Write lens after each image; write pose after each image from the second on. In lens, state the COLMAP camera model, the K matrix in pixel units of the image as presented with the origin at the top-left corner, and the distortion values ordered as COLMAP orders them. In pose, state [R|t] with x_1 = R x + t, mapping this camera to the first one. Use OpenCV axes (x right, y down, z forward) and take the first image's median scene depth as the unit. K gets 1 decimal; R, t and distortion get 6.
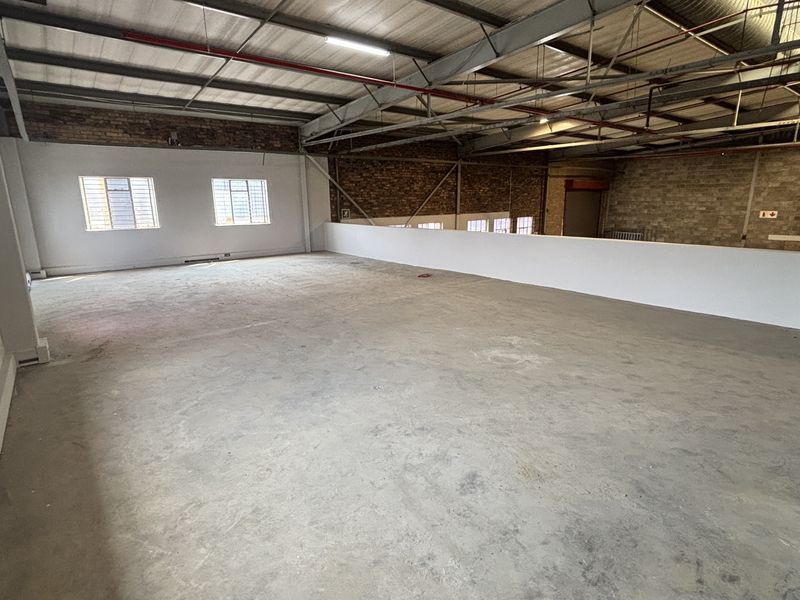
lens RADIAL K [[423.5, 0, 397.7], [0, 423.5, 301.1], [0, 0, 1]] dist [0.009575, -0.014881]
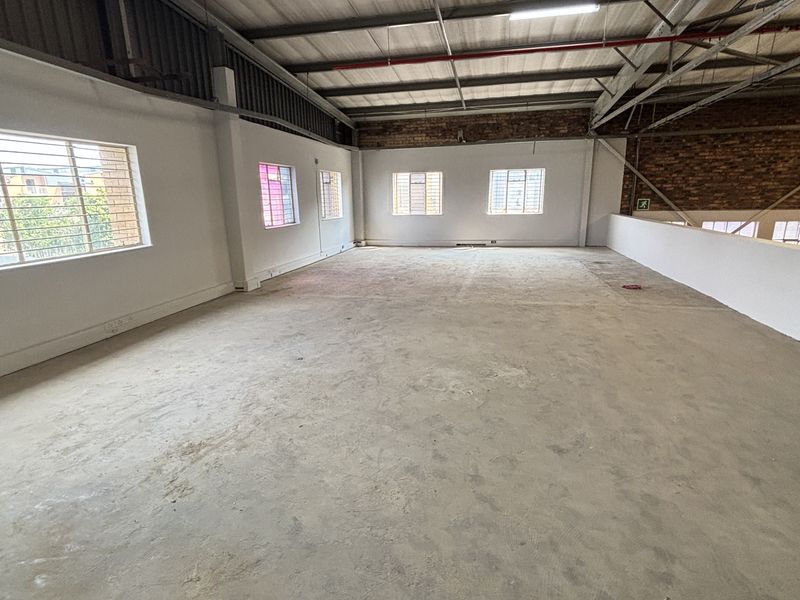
lens RADIAL K [[423.5, 0, 397.7], [0, 423.5, 301.1], [0, 0, 1]] dist [0.009575, -0.014881]
pose [[0.626569, 0.187504, -0.756475, 0.325596], [-0.169589, 0.980172, 0.102484, -0.036141], [0.760691, 0.064076, 0.645943, 0.161034]]
